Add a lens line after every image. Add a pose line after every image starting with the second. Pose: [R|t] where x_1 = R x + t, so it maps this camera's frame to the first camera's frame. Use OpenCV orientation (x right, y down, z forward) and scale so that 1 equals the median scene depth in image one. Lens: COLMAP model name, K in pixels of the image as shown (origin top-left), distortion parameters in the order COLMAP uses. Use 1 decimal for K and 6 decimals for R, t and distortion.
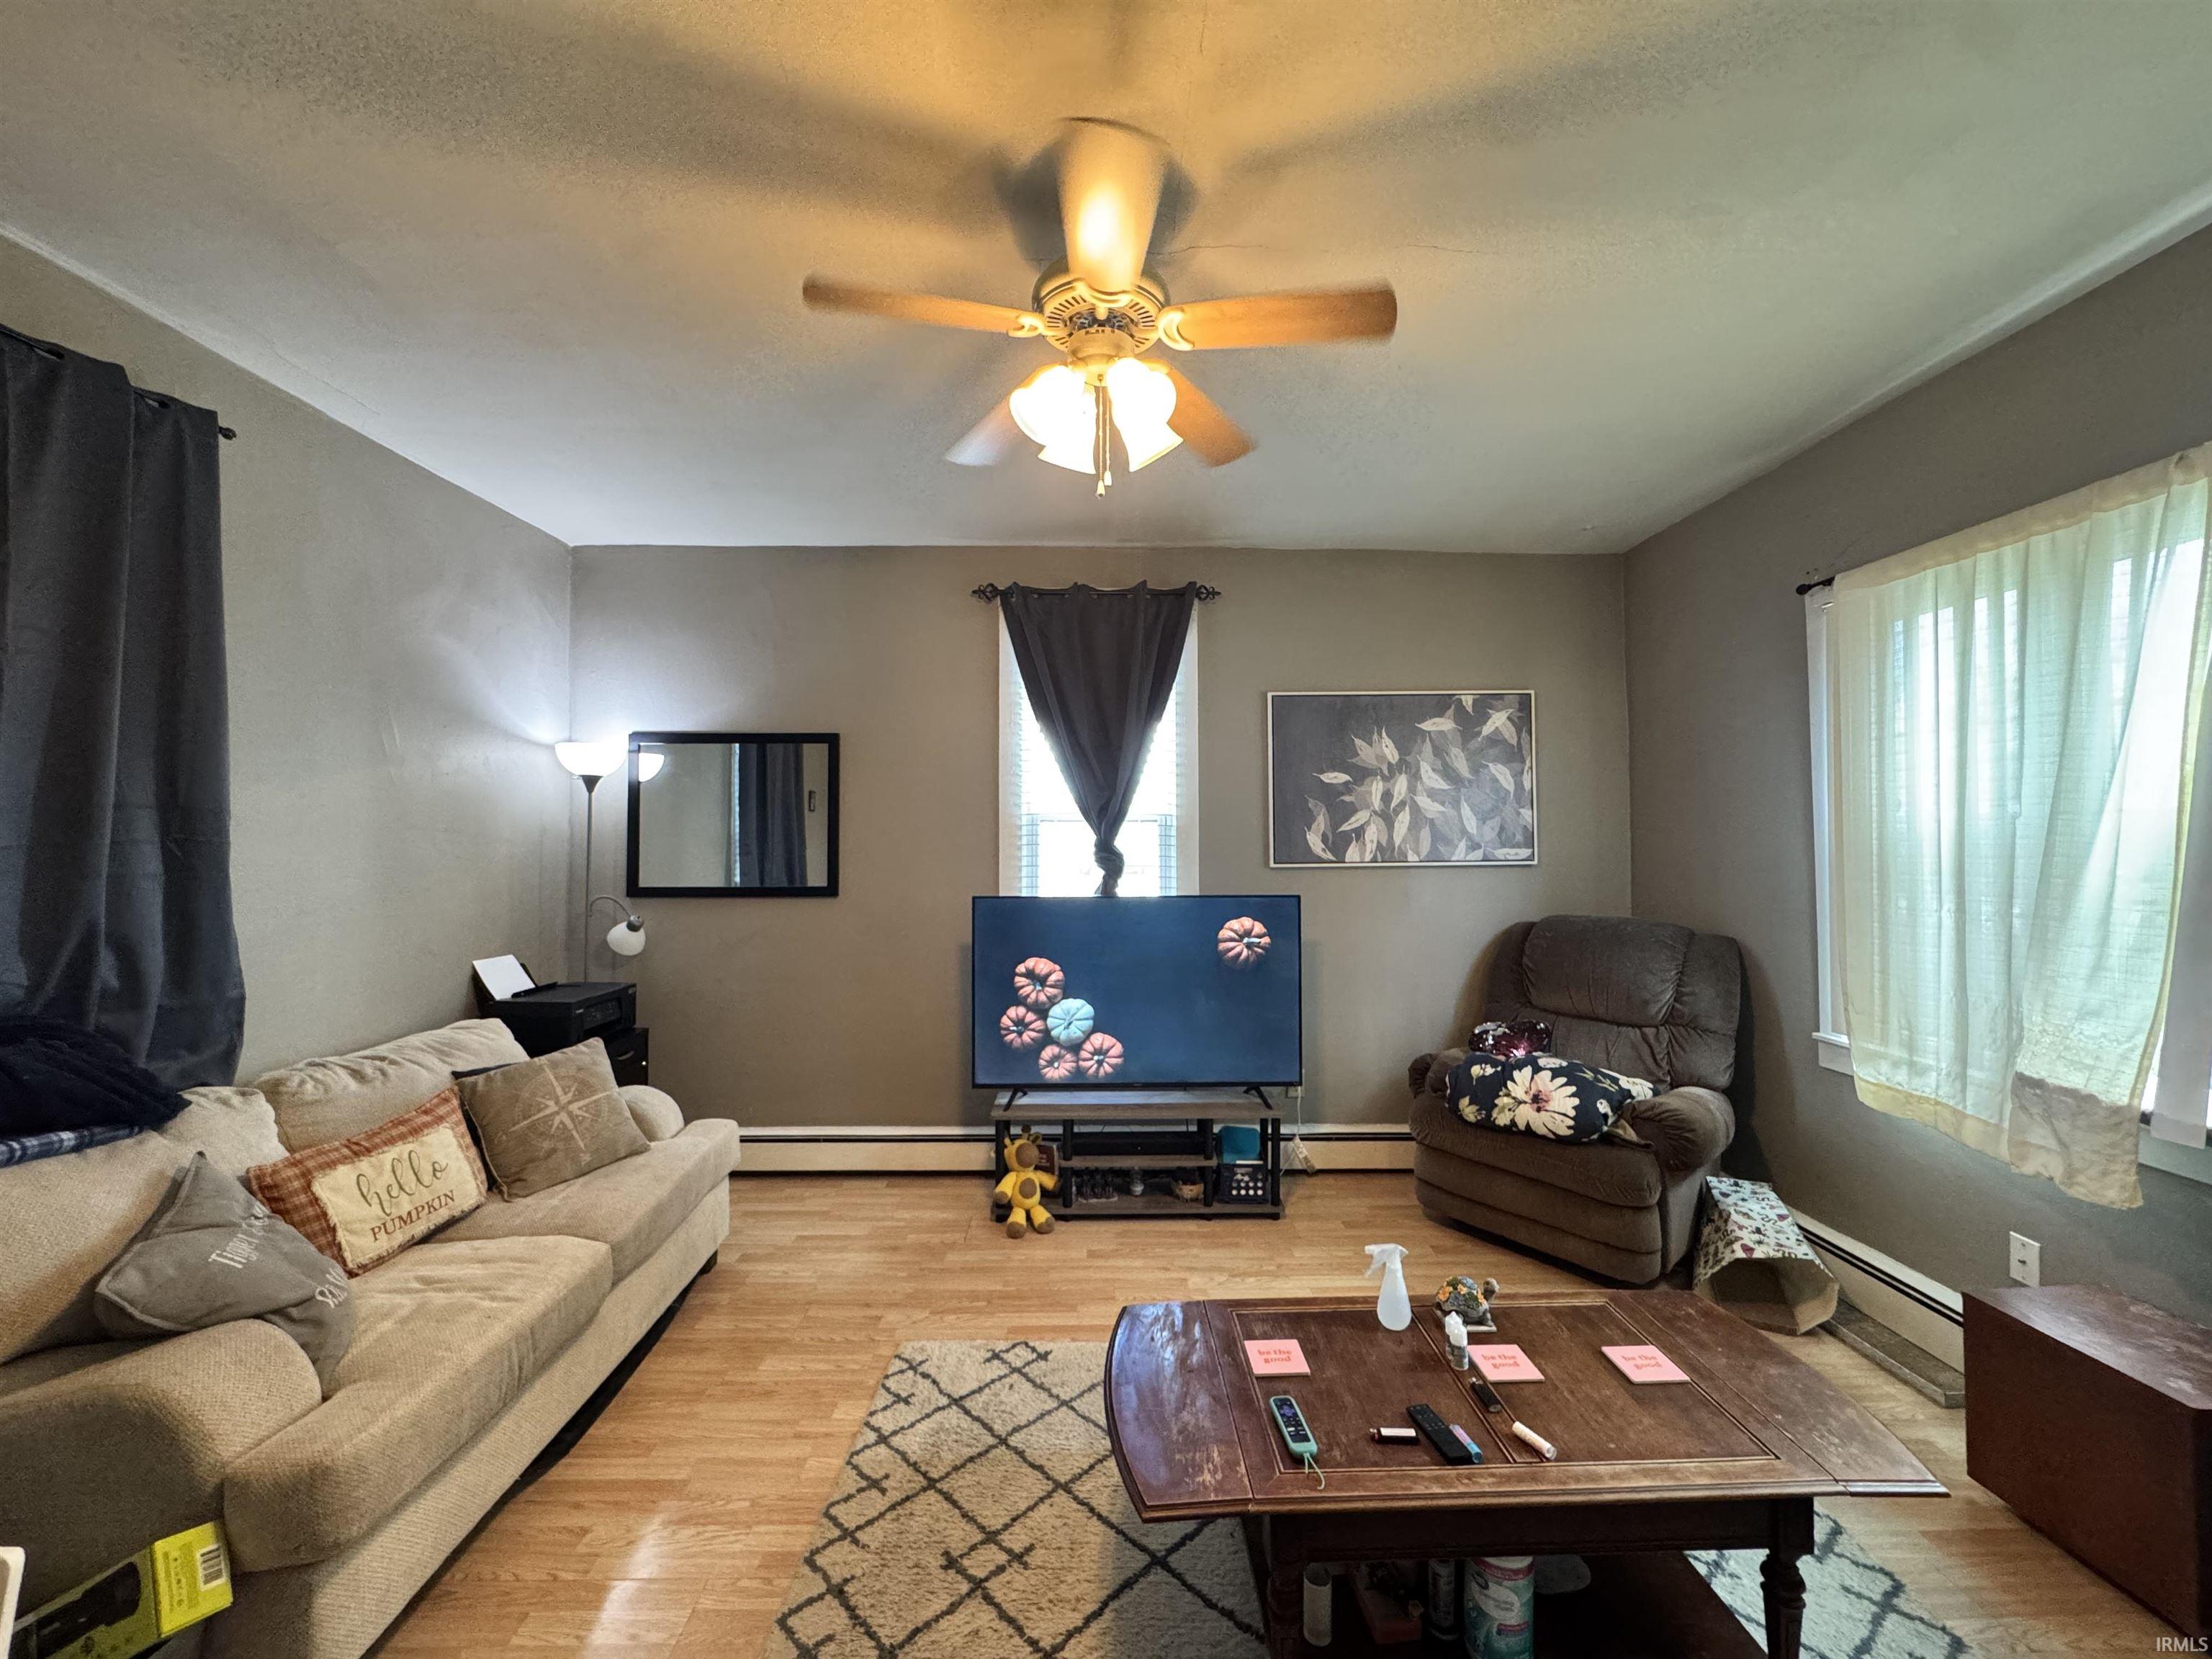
lens RADIAL K [[883.1, 0, 1101.7], [0, 883.1, 829.7], [0, 0, 1]] dist [-0.002718, 0.000736]
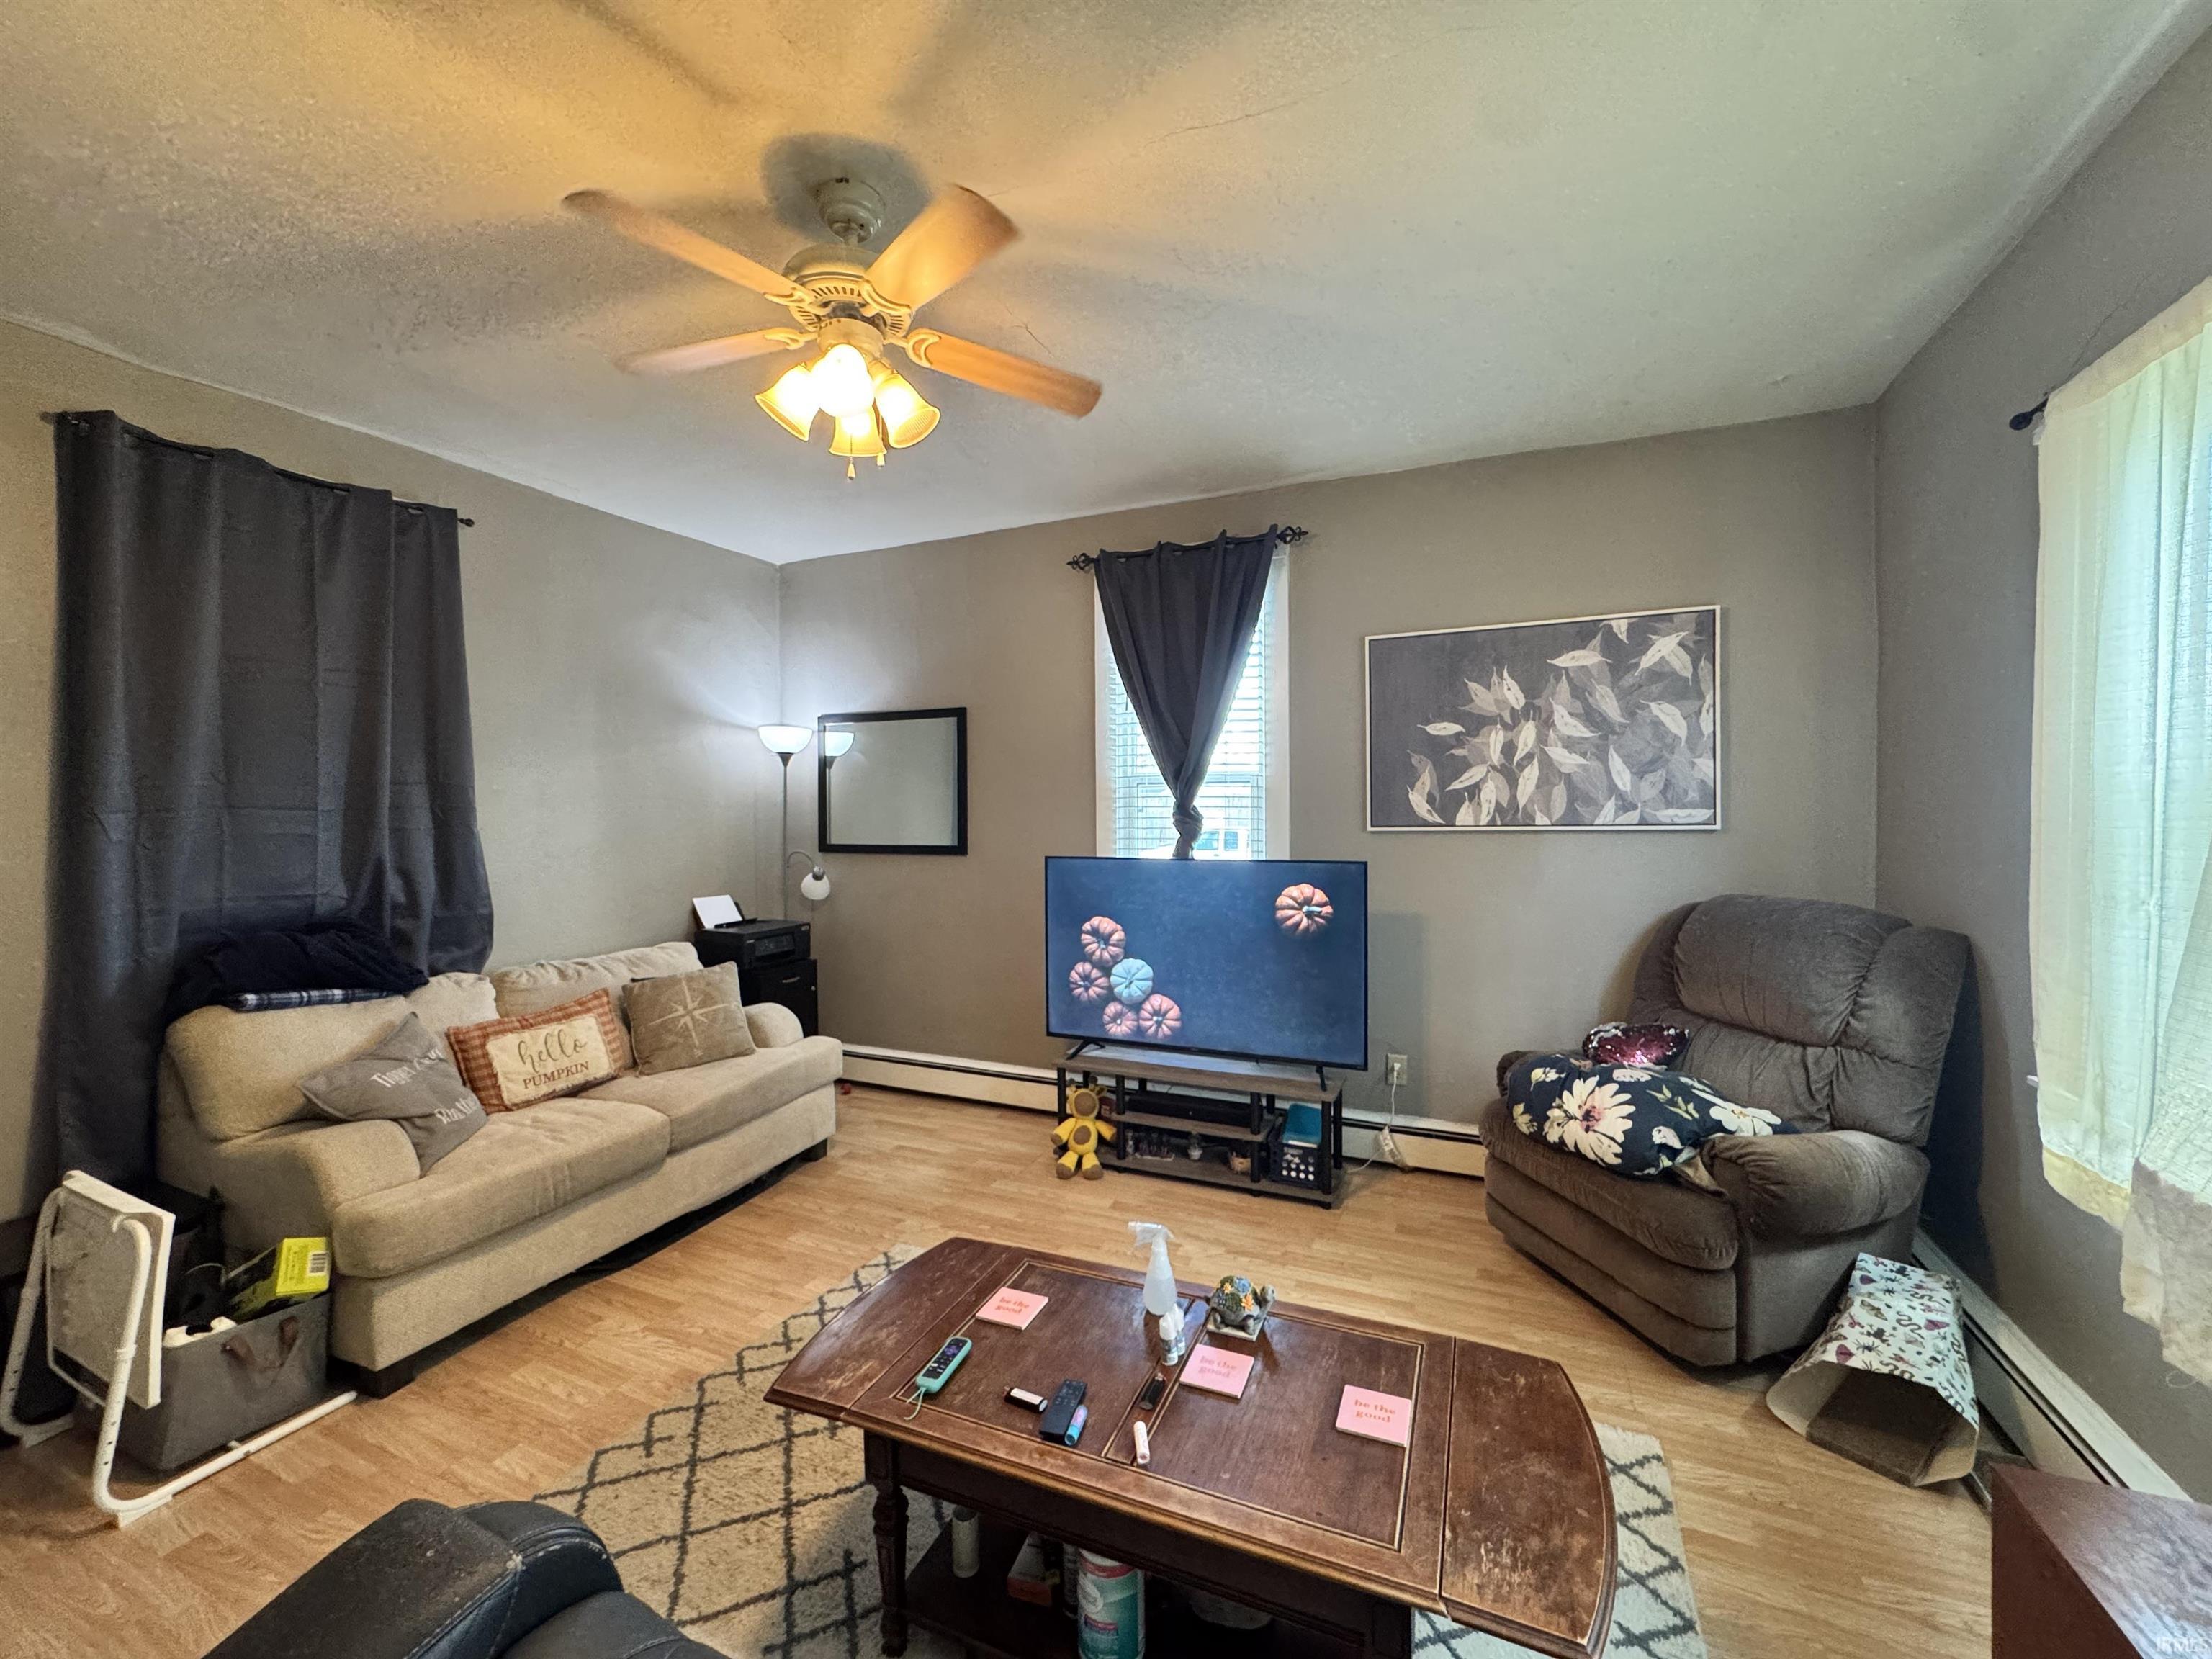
lens RADIAL K [[883.1, 0, 1101.7], [0, 883.1, 829.7], [0, 0, 1]] dist [-0.002718, 0.000736]
pose [[0.908558, 0.006329, -0.417712, 0.420737], [0.010627, 0.999212, 0.038254, 0.005026], [0.417624, -0.039195, 0.907774, 0.082074]]
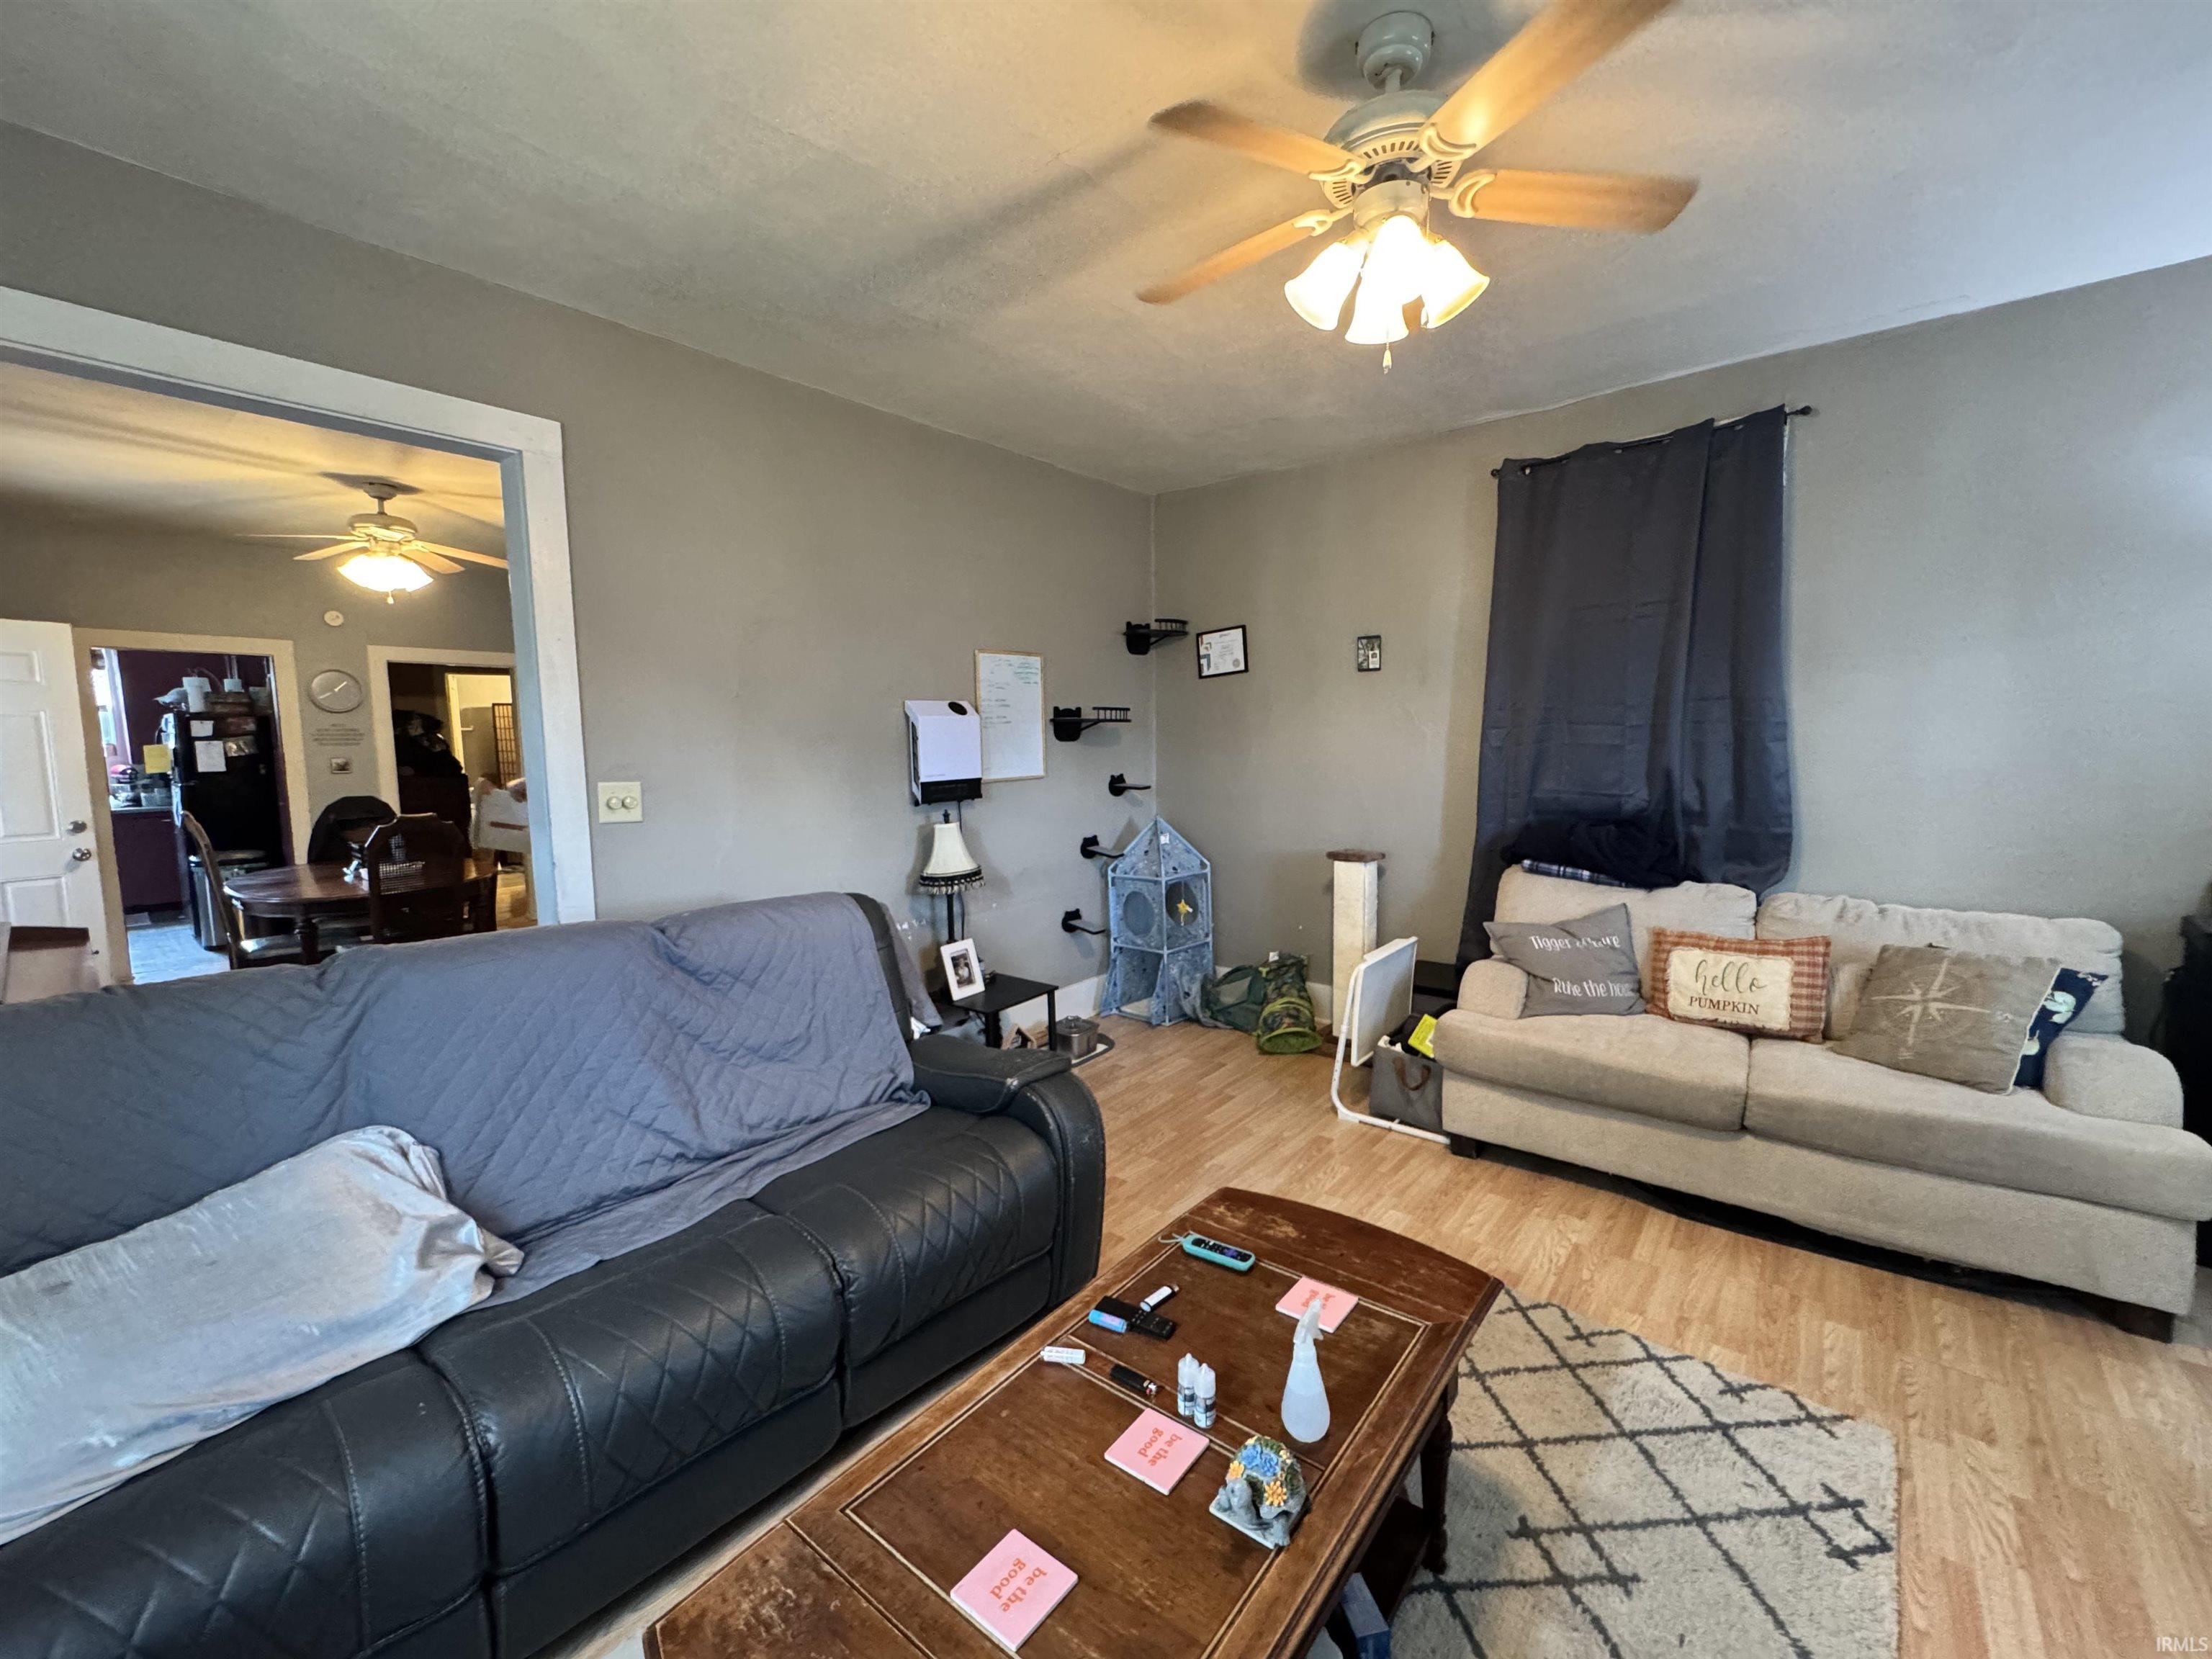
lens RADIAL K [[886.3, 0, 1114.8], [0, 886.3, 825.2], [0, 0, 1]] dist [-0.000474, 0.000161]
pose [[-0.635980, 0.090055, -0.766433, 0.575118], [0.026653, 0.995138, 0.094811, 0.013827], [0.771245, 0.039870, -0.635289, 0.822228]]
